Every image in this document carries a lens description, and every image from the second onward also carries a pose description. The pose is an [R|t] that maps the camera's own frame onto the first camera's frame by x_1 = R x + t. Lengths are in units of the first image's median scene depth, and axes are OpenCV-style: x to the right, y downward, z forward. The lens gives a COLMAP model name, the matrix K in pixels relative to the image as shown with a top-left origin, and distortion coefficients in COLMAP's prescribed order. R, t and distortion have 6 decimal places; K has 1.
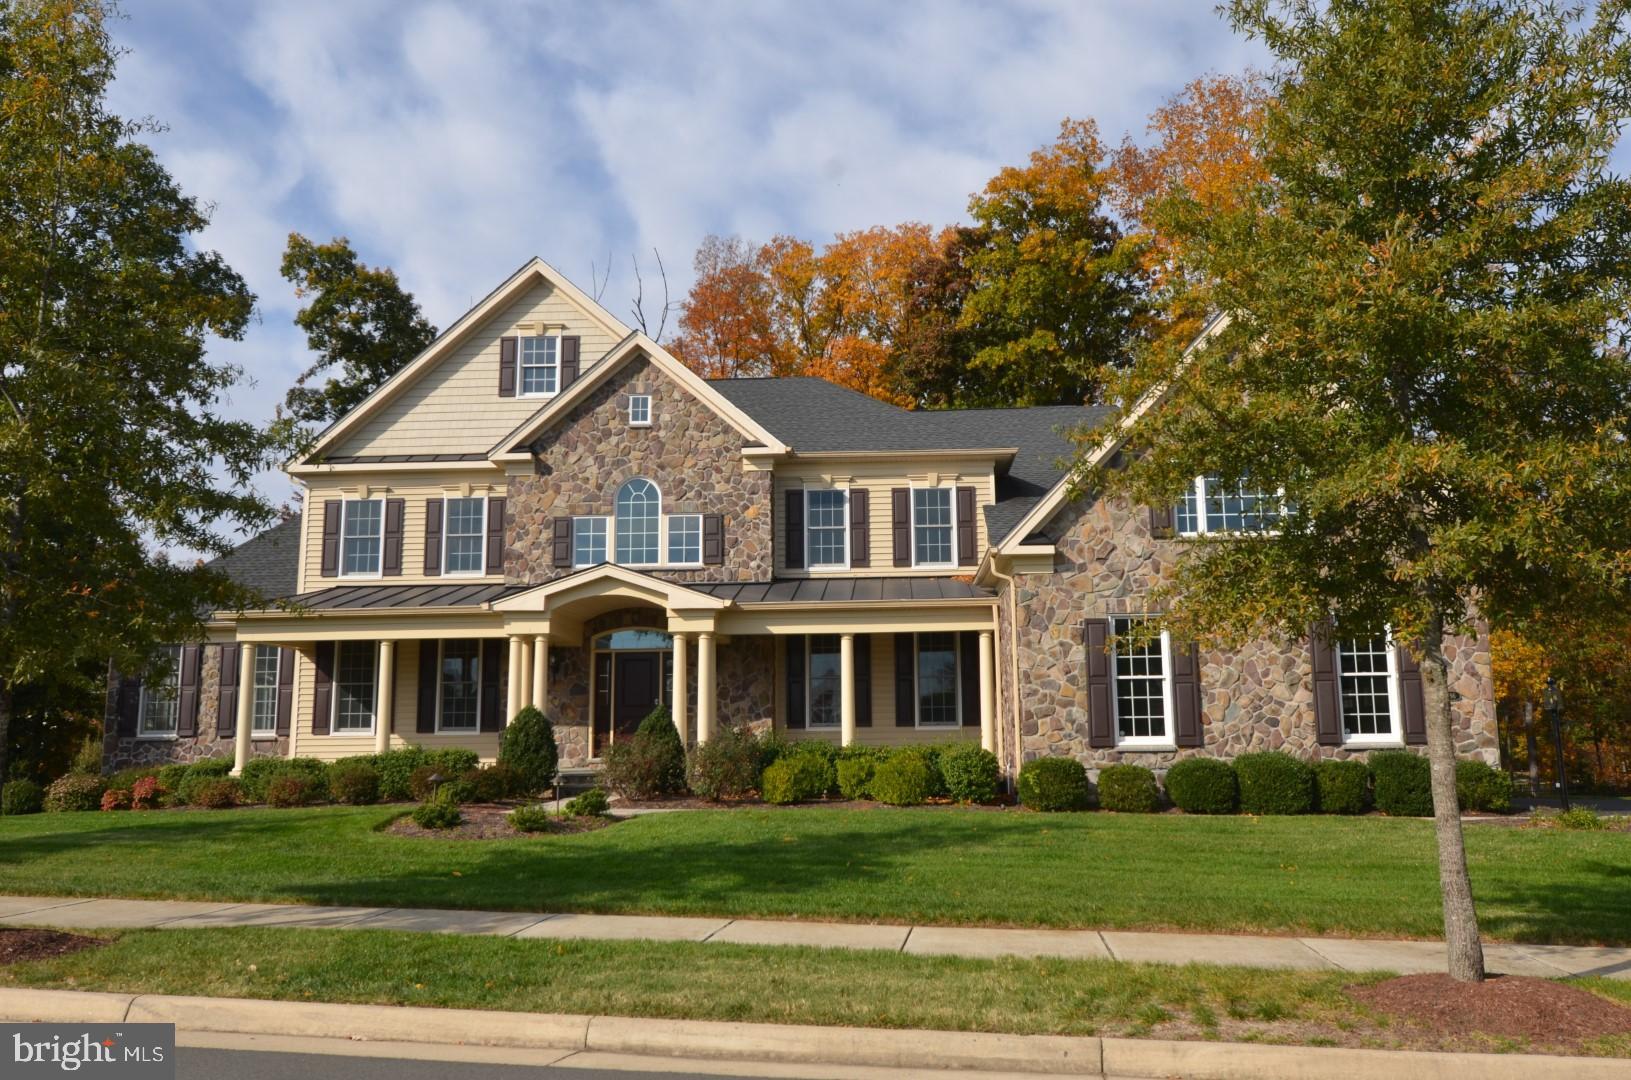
lens RADIAL K [[1258.4, 0, 815.5], [0, 1258.4, 540.0], [0, 0, 1]] dist [-0.001682, 0.002553]
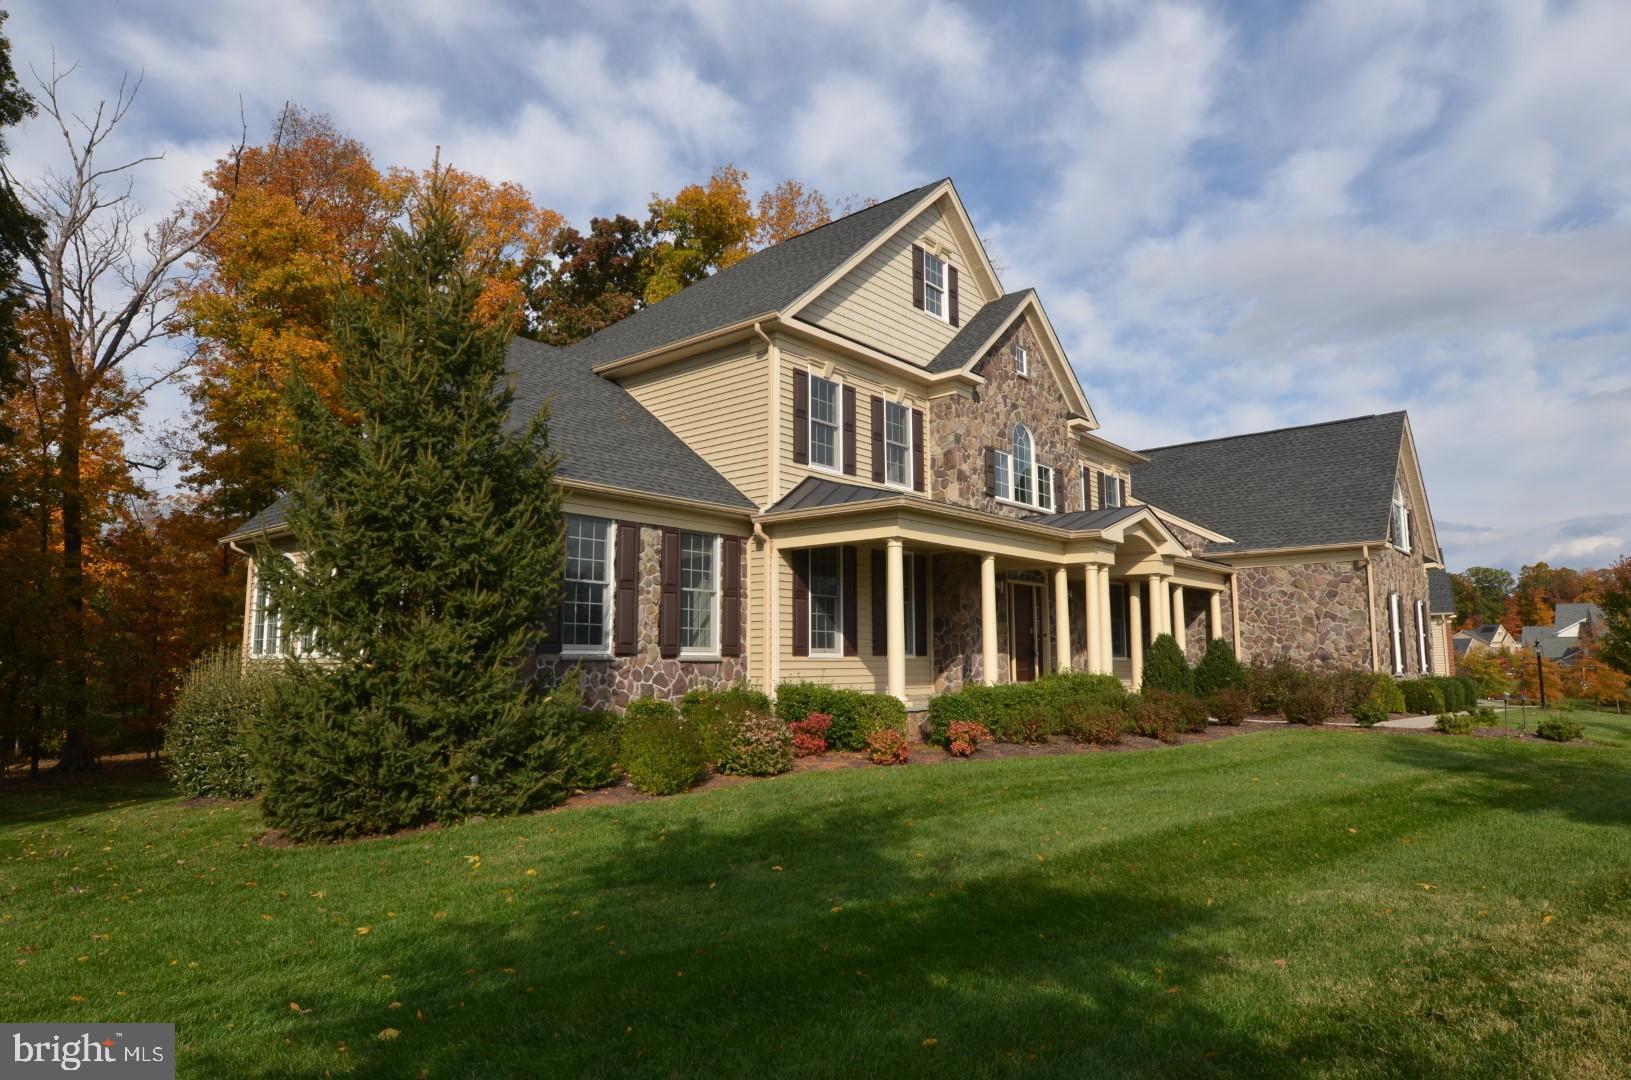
lens RADIAL K [[989.3, 0, 810.1], [0, 989.3, 543.1], [0, 0, 1]] dist [-0.008968, -0.001055]
pose [[0.607296, 0.107586, 0.787157, -0.926587], [-0.128742, 0.991020, -0.036124, 0.108203], [-0.783975, -0.079402, 0.615693, 0.626771]]
